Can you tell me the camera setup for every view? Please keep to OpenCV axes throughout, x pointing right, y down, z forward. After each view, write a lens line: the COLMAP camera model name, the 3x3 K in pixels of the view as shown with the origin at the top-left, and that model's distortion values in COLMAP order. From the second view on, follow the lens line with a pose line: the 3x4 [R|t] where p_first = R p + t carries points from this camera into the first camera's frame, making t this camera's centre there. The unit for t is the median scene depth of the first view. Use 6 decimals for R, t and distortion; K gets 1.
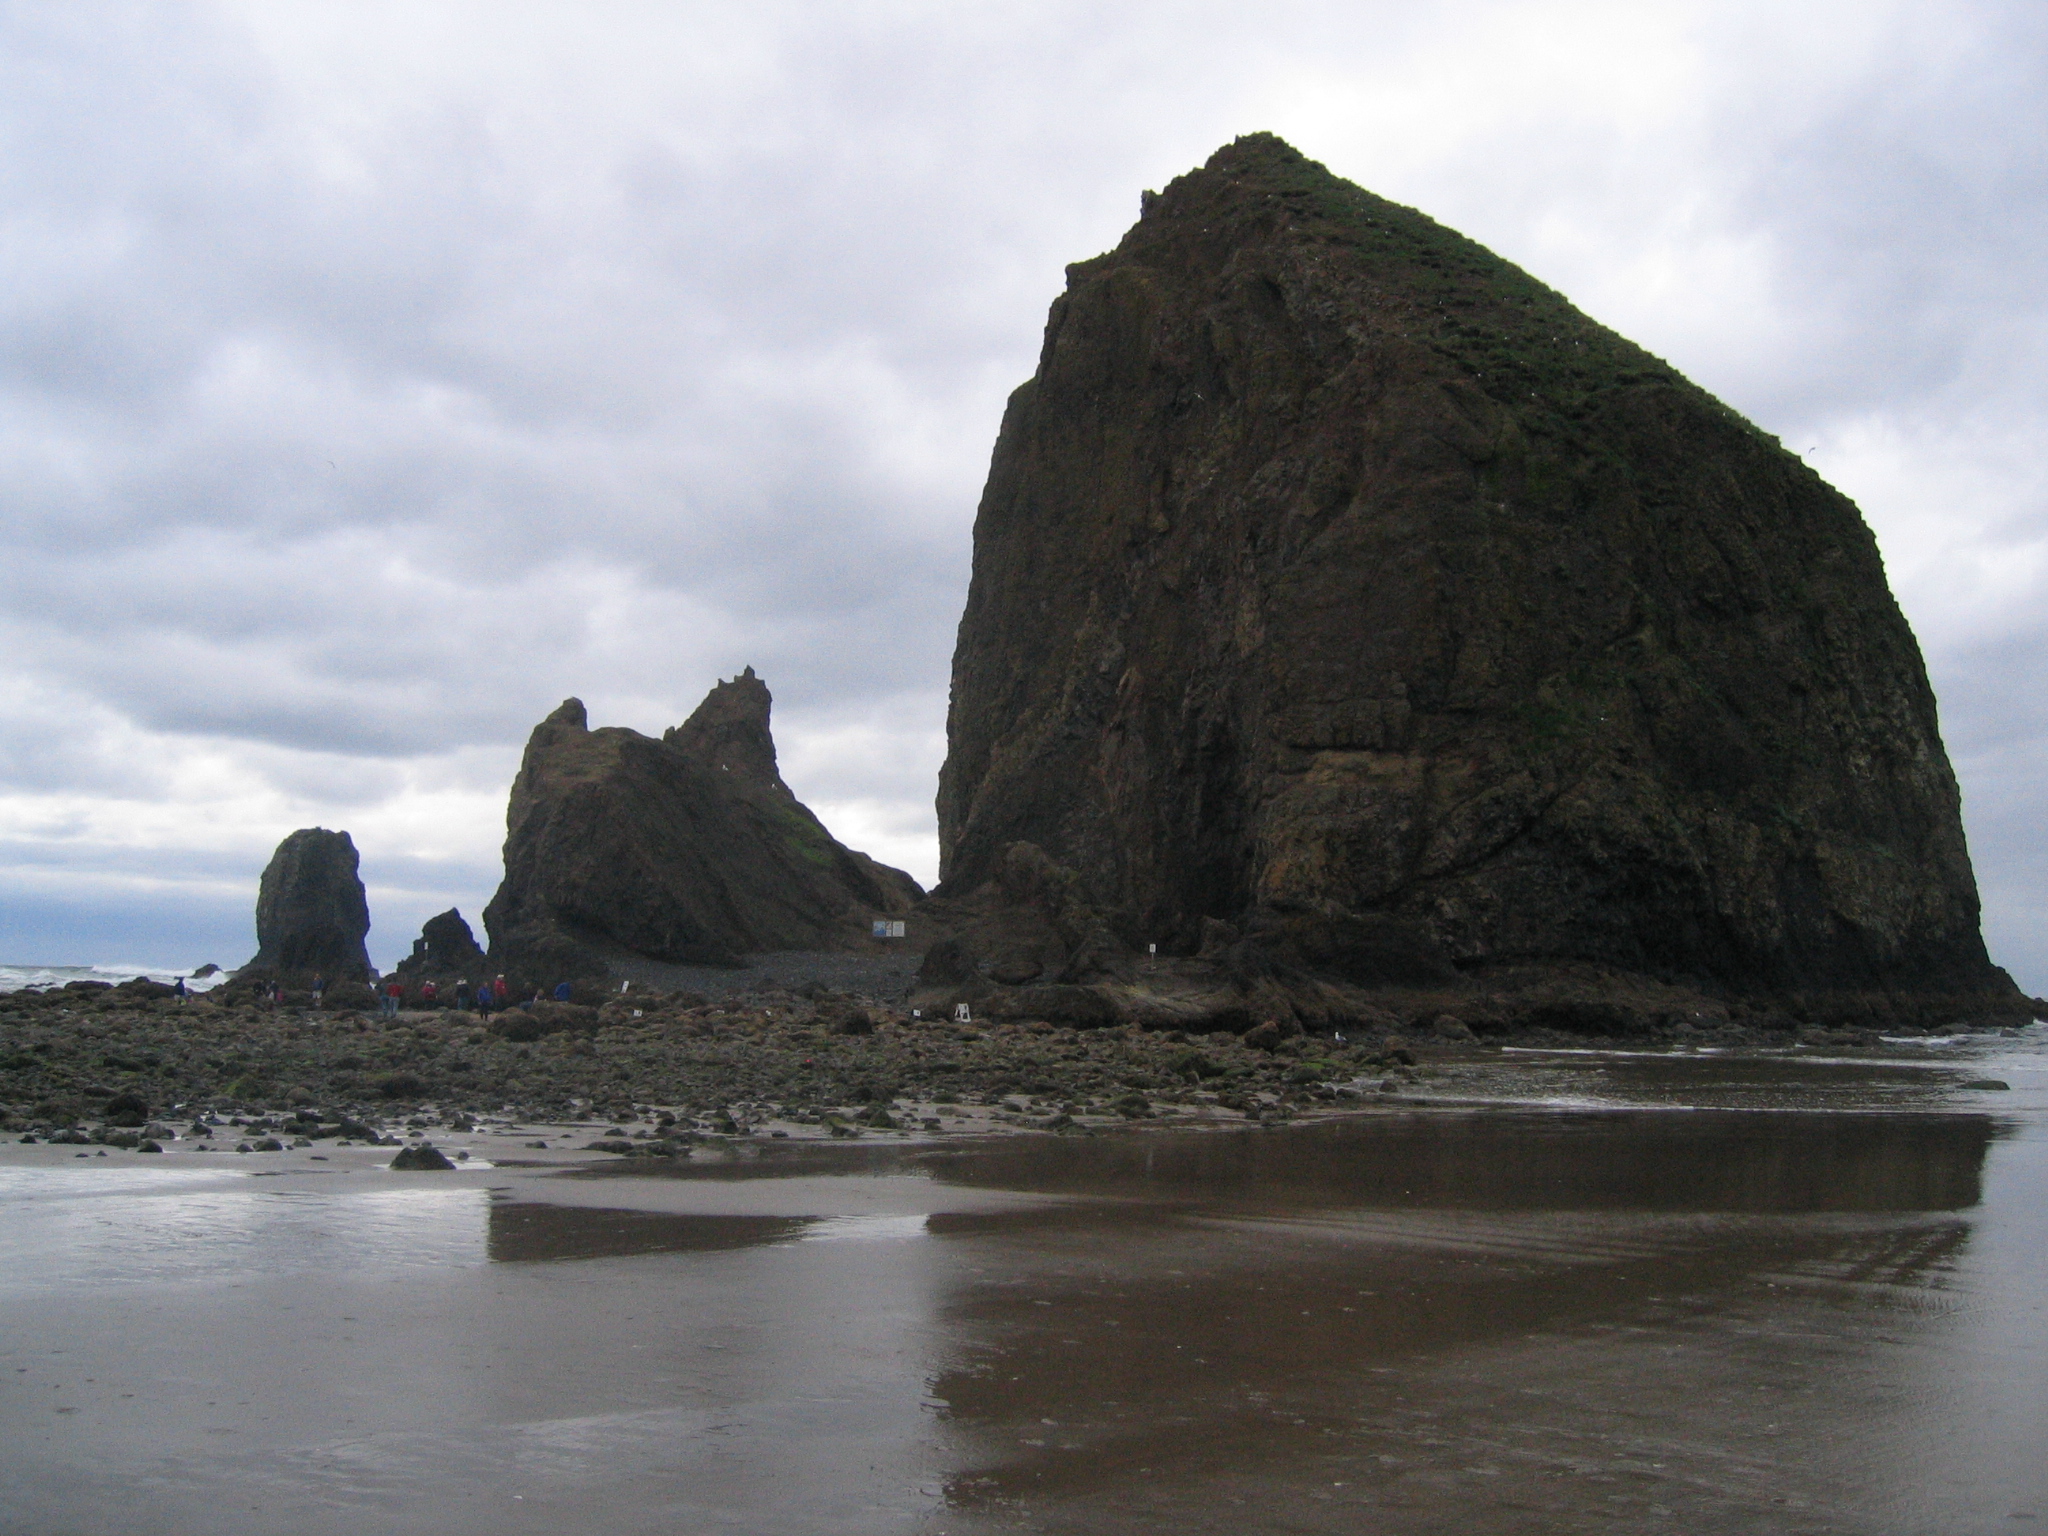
lens RADIAL K [[2162.3, 0, 1024.0], [0, 2162.3, 768.0], [0, 0, 1]] dist [-0.130600, 0.108554]
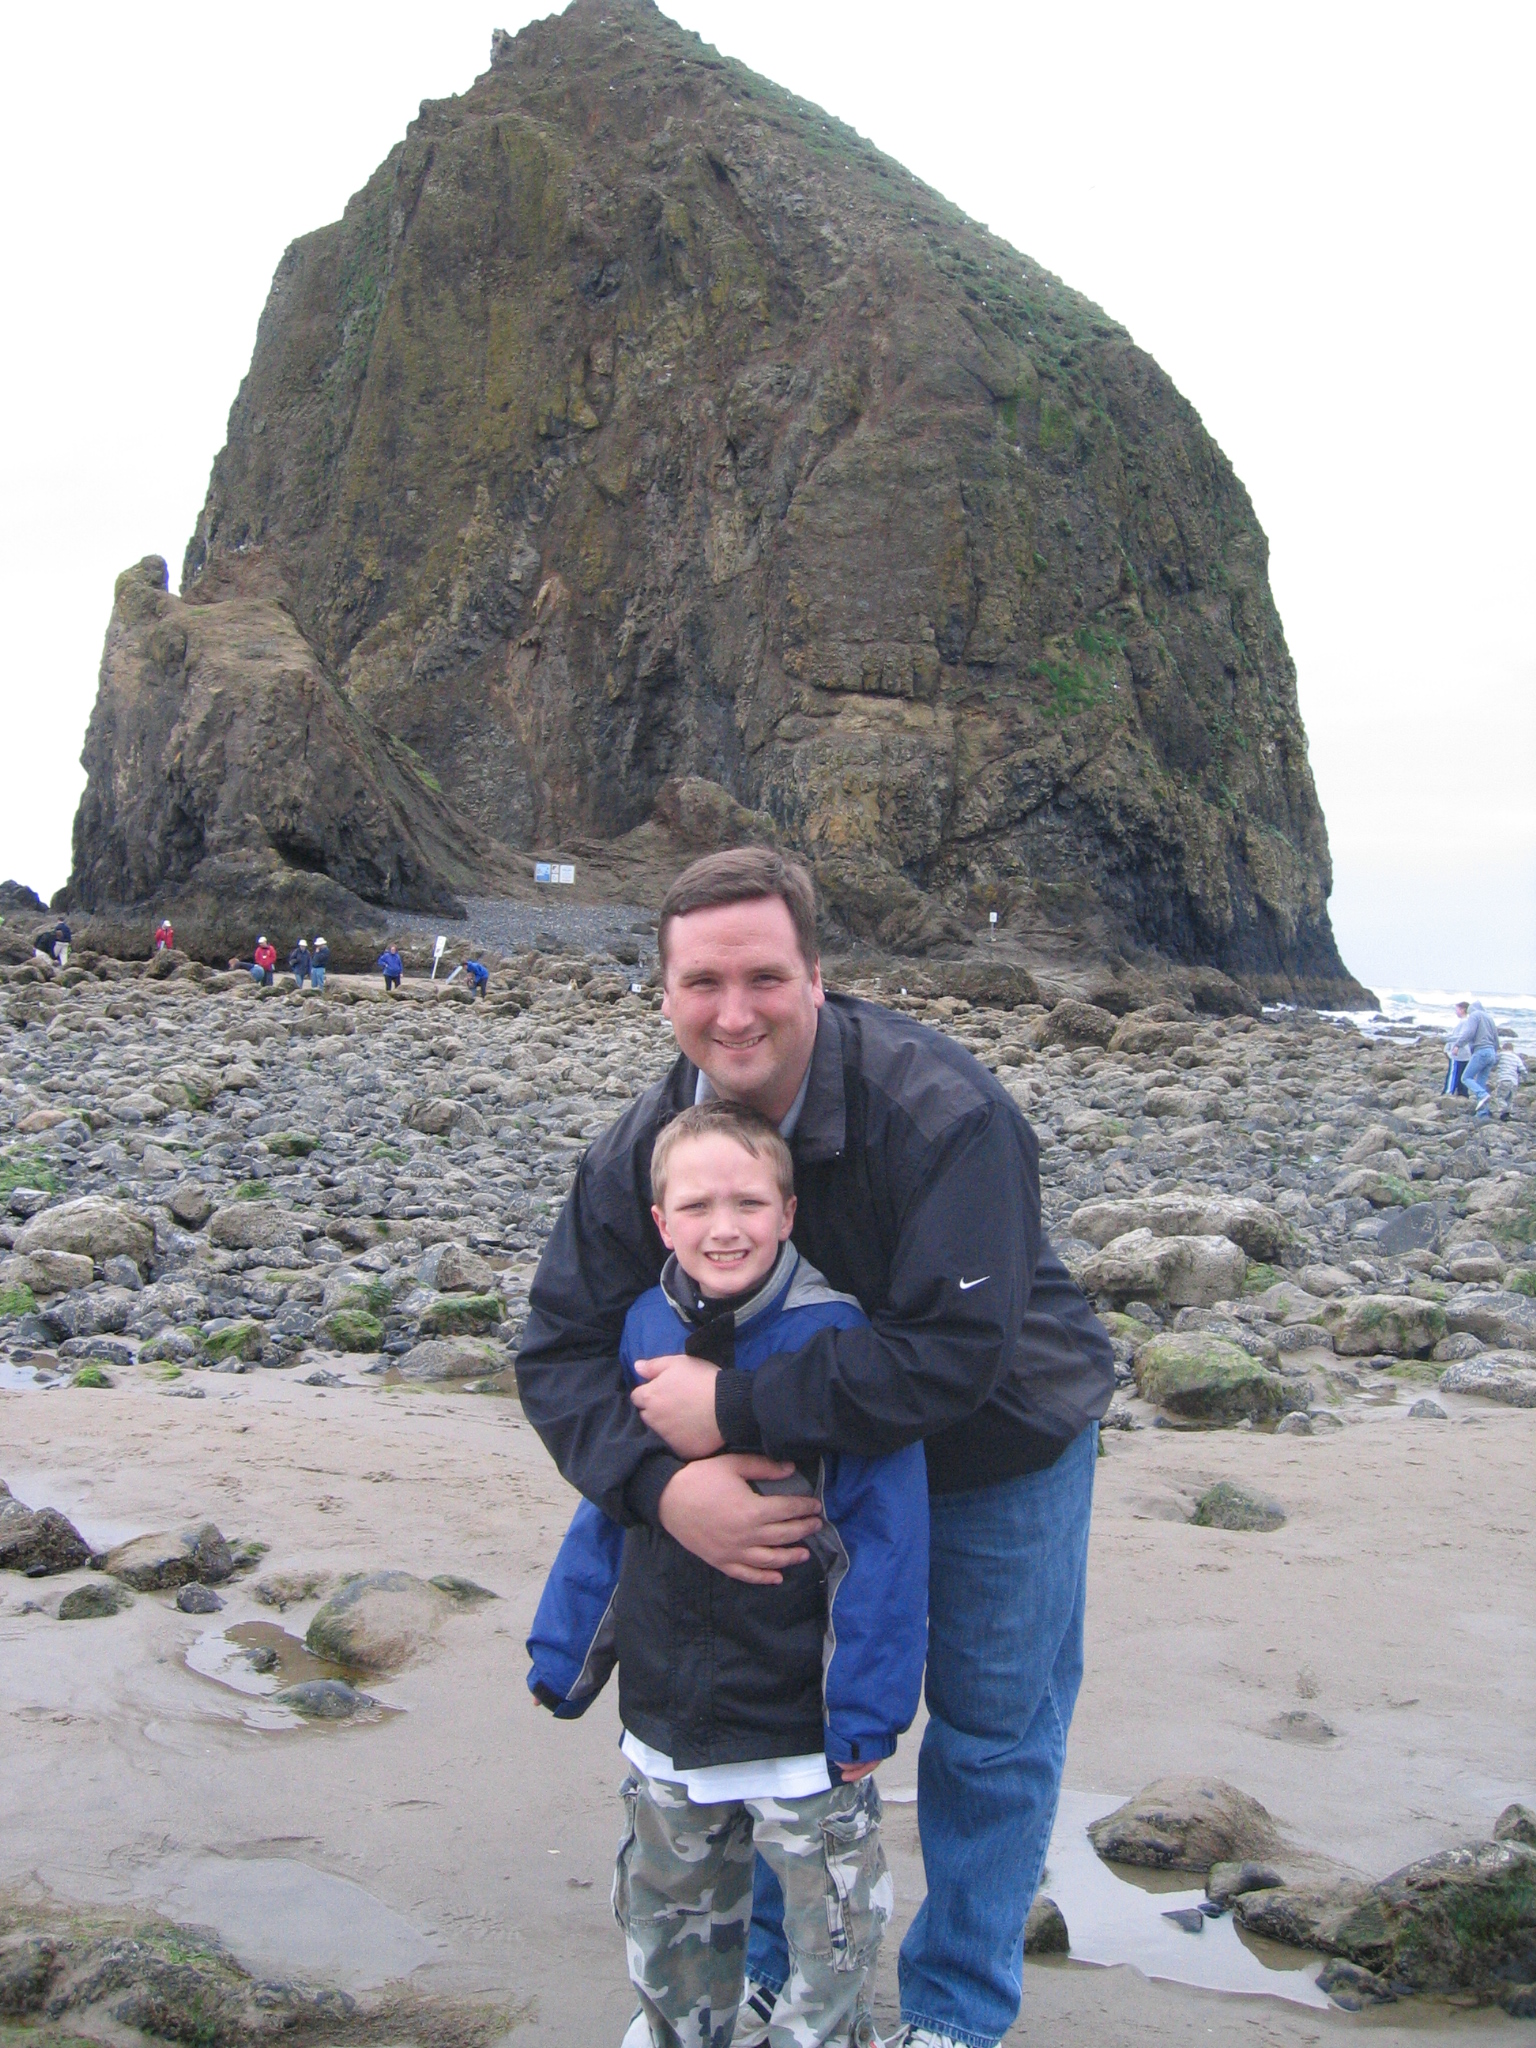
lens RADIAL K [[2162.3, 0, 768.0], [0, 2162.3, 1024.0], [0, 0, 1]] dist [-0.130600, 0.108554]
pose [[0.907497, 0.018637, 0.419645, -0.263241], [-0.080800, 0.988104, 0.130851, 0.012773], [-0.412215, -0.152654, 0.898207, 0.163700]]
